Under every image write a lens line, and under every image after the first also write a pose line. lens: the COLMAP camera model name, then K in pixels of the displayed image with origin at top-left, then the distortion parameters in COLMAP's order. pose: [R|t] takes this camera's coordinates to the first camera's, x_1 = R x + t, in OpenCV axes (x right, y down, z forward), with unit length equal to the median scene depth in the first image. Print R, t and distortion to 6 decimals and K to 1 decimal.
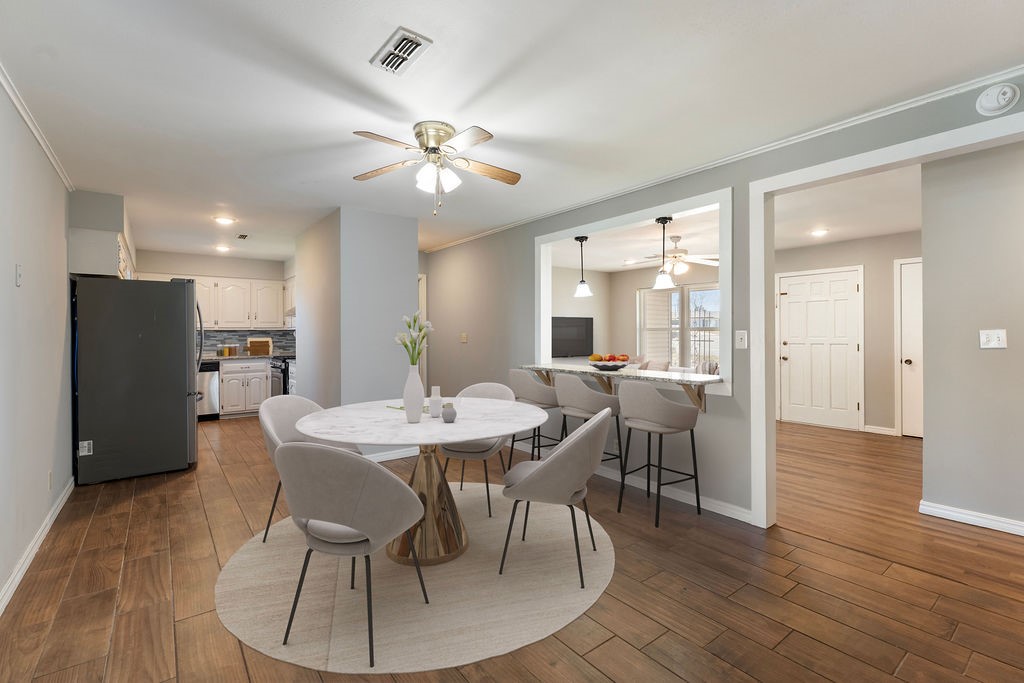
lens RADIAL K [[449.0, 0, 502.0], [0, 449.0, 335.2], [0, 0, 1]] dist [-0.002104, -0.000174]
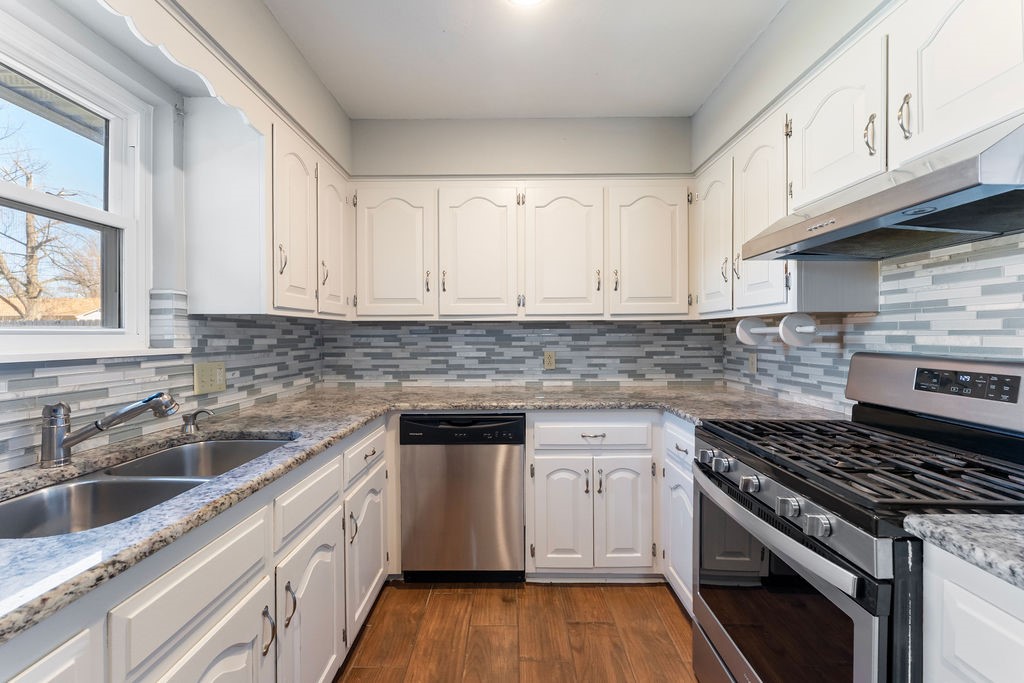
lens RADIAL K [[415.1, 0, 510.6], [0, 415.1, 336.4], [0, 0, 1]] dist [0.000996, -0.000668]
pose [[0.793953, 0.001243, -0.607978, -0.469914], [-0.001418, 0.999999, 0.000193, 0.000905], [0.607978, 0.000709, 0.793953, 0.779216]]
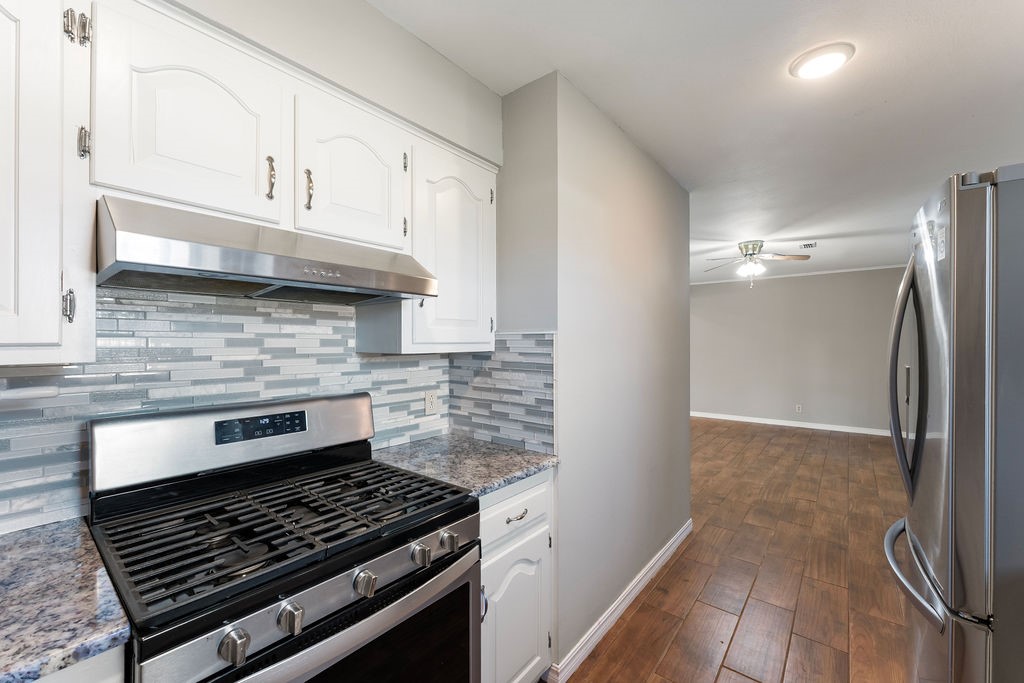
lens RADIAL K [[415.1, 0, 510.4], [0, 415.1, 342.1], [0, 0, 1]] dist [0.000996, -0.000668]
pose [[-0.224863, 0.000460, 0.974390, -0.673409], [0.007782, 0.999969, 0.001324, -0.022288], [-0.974359, 0.007881, -0.224860, 0.992081]]
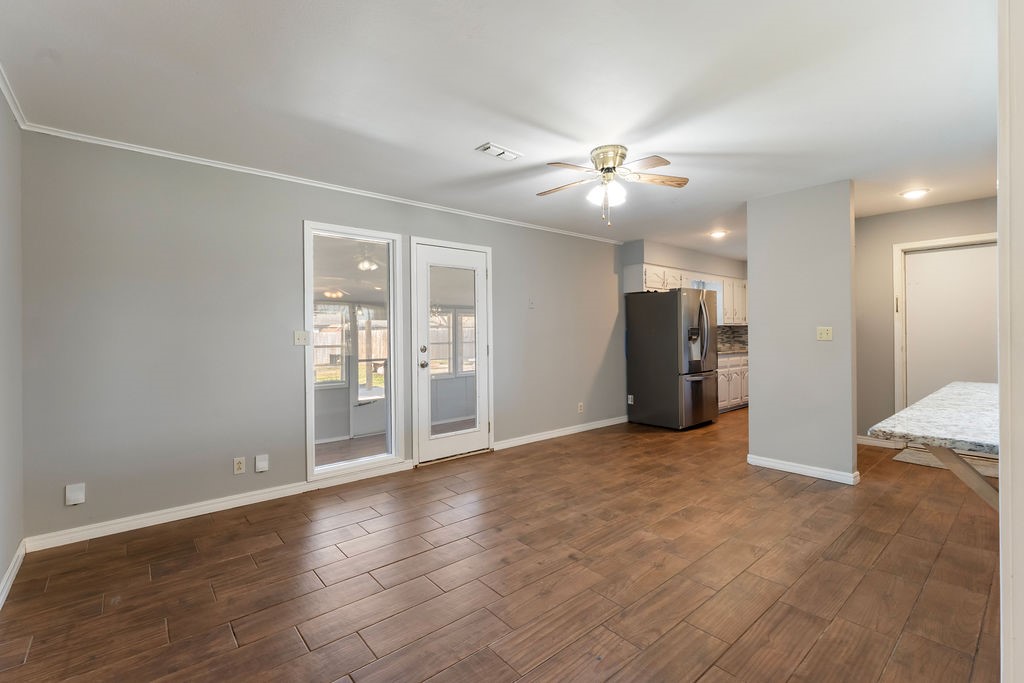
lens RADIAL K [[449.0, 0, 513.4], [0, 449.0, 335.5], [0, 0, 1]] dist [-0.002104, -0.000174]
pose [[0.039080, 0.009946, -0.999187, 0.405992], [0.002700, 0.999946, 0.010059, 0.000704], [0.999232, -0.003091, 0.039051, 0.302652]]
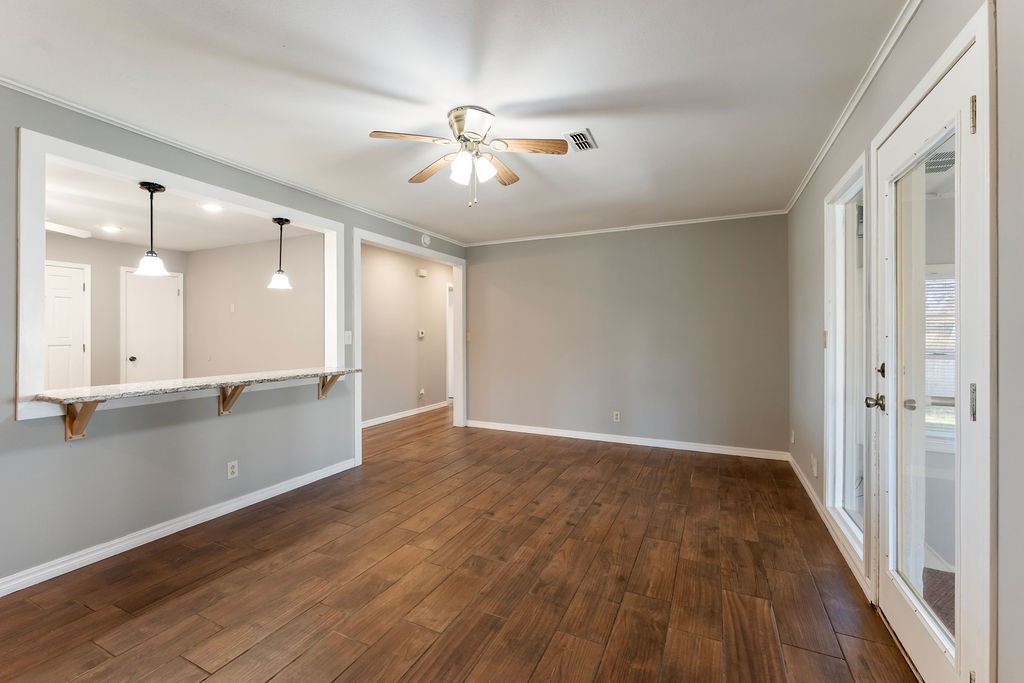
lens RADIAL K [[415.1, 0, 506.3], [0, 415.1, 333.6], [0, 0, 1]] dist [0.000996, -0.000668]
pose [[-0.438638, 0.003289, 0.898658, -0.409686], [0.003649, 0.999992, -0.001879, 0.000510], [-0.898657, 0.002455, -0.438646, 0.556697]]
